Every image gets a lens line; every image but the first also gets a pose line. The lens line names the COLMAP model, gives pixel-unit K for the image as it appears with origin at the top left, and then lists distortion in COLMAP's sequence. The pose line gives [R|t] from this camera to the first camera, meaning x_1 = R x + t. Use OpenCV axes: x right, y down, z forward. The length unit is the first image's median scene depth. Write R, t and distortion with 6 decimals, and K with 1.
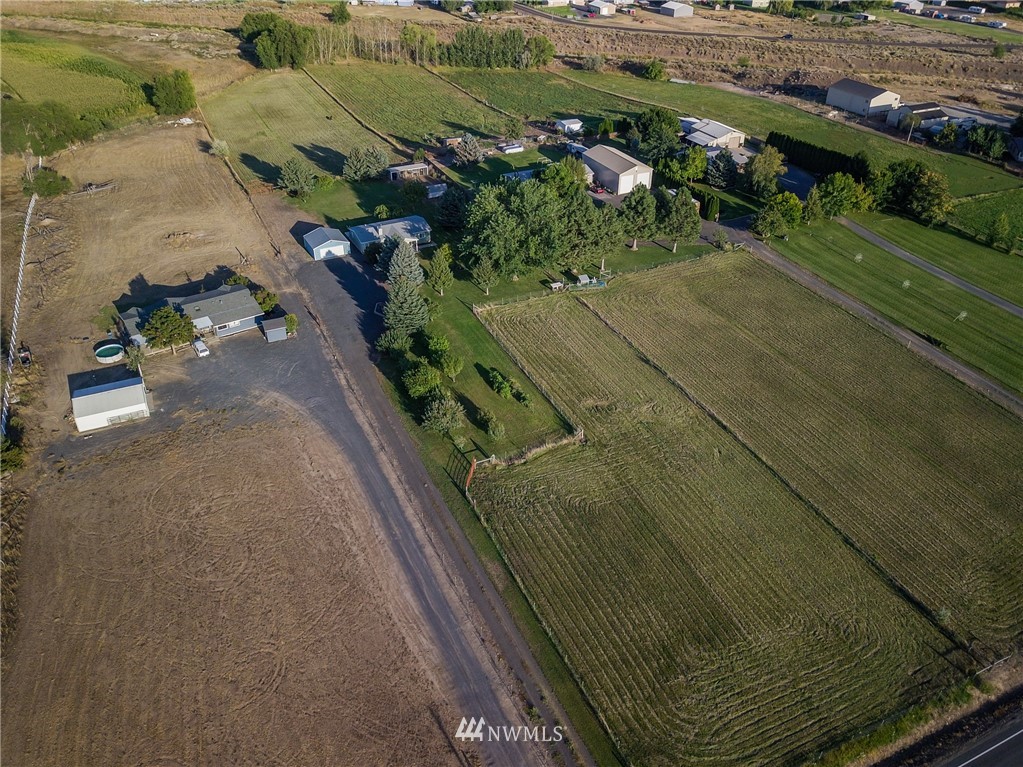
lens RADIAL K [[807.1, 0, 511.6], [0, 807.1, 380.6], [0, 0, 1]] dist [-0.011285, -0.024596]
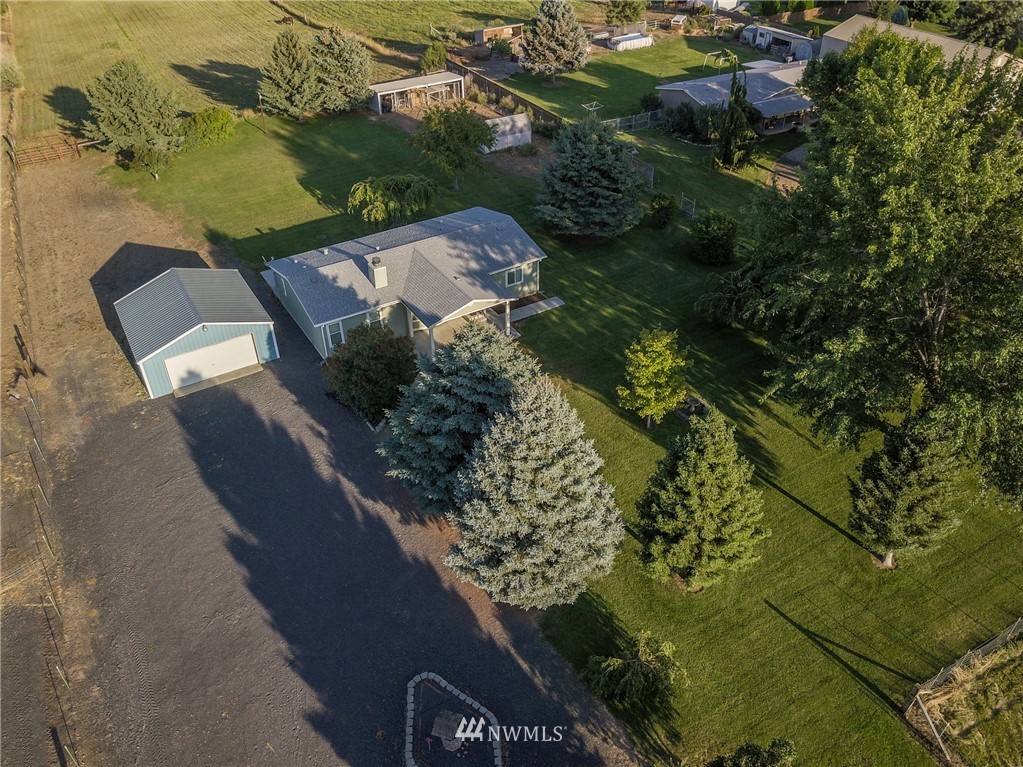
lens RADIAL K [[807.1, 0, 512.6], [0, 807.1, 386.6], [0, 0, 1]] dist [-0.011285, -0.024596]
pose [[0.997813, -0.055274, 0.036259, -0.112724], [0.053070, 0.996836, 0.059179, -0.141419], [-0.039416, -0.057126, 0.997589, 0.626652]]
